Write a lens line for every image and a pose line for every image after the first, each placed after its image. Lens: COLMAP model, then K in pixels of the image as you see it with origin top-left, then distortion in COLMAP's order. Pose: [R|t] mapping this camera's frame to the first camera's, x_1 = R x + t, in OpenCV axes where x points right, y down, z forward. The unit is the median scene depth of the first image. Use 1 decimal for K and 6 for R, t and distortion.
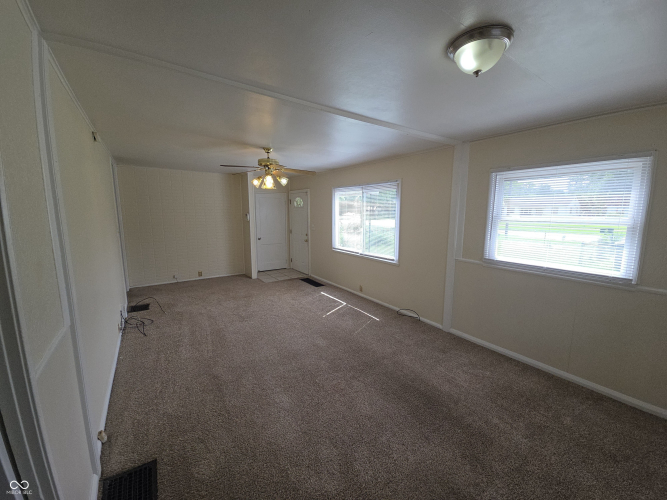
lens RADIAL K [[269.2, 0, 334.1], [0, 269.2, 249.0], [0, 0, 1]] dist [-0.001922, -0.000881]
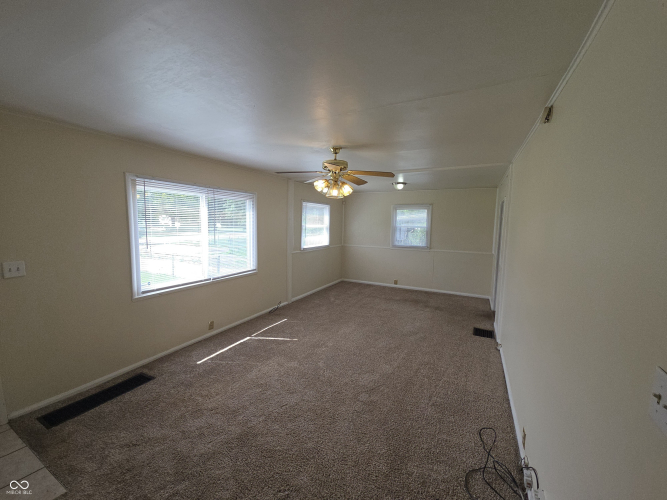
lens RADIAL K [[269.2, 0, 336.8], [0, 269.2, 247.9], [0, 0, 1]] dist [-0.001922, -0.000881]
pose [[-0.472238, -0.099559, 0.875831, -0.854447], [0.102187, 0.980719, 0.166580, -0.186259], [-0.875528, 0.168164, -0.452959, 1.230731]]
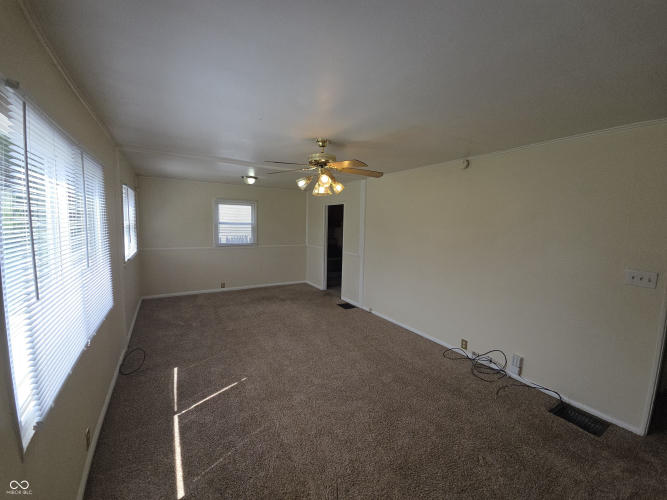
lens RADIAL K [[269.2, 0, 334.7], [0, 269.2, 252.0], [0, 0, 1]] dist [-0.001922, -0.000881]
pose [[-0.997182, -0.040287, 0.063285, -0.290615], [-0.023393, 0.968493, 0.247939, -0.227418], [-0.071280, 0.245760, -0.966706, 1.547466]]
